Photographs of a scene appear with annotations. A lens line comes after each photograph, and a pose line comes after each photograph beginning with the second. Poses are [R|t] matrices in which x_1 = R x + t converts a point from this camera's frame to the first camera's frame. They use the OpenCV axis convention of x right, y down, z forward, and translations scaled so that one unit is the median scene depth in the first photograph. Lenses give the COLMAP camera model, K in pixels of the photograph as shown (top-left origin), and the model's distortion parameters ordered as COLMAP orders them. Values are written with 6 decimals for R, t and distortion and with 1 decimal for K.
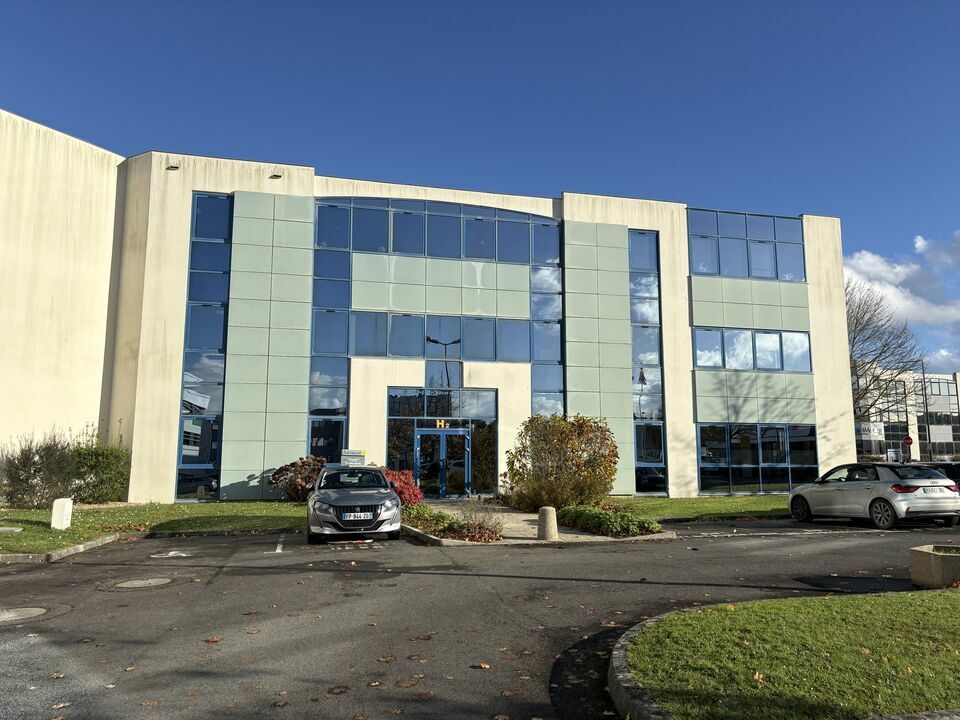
lens RADIAL K [[733.0, 0, 480.5], [0, 733.0, 358.2], [0, 0, 1]] dist [0.040994, -0.008416]
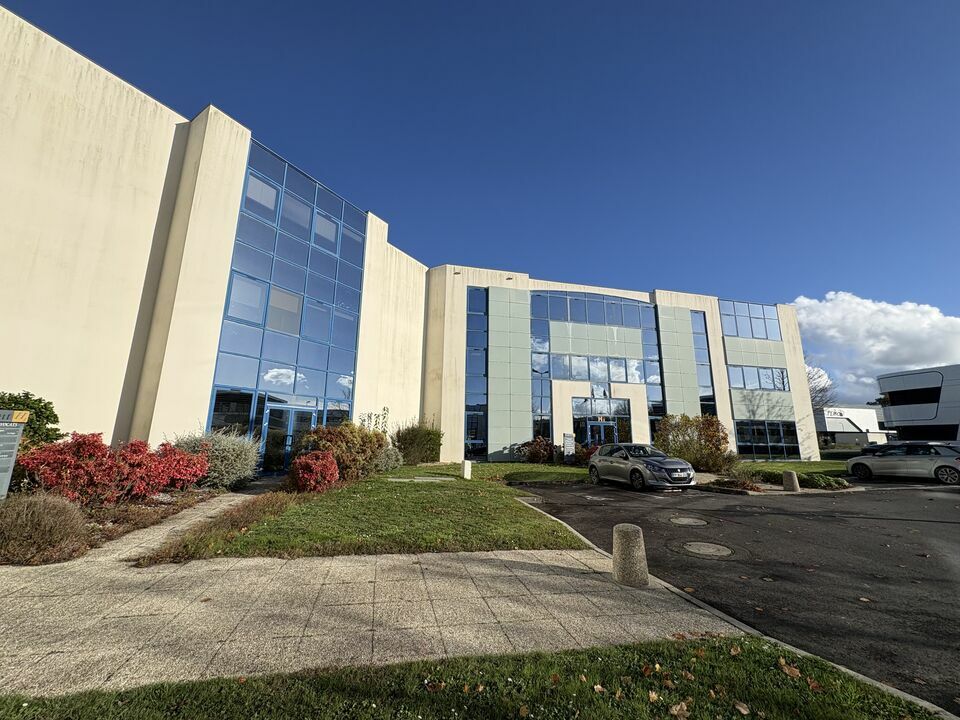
lens RADIAL K [[384.6, 0, 480.4], [0, 384.6, 363.6], [0, 0, 1]] dist [0.001627, 0.000364]
pose [[0.999922, 0.008926, -0.008775, -0.331841], [-0.009403, 0.998390, -0.055940, 0.012384], [0.008262, 0.056019, 0.998396, 0.078013]]
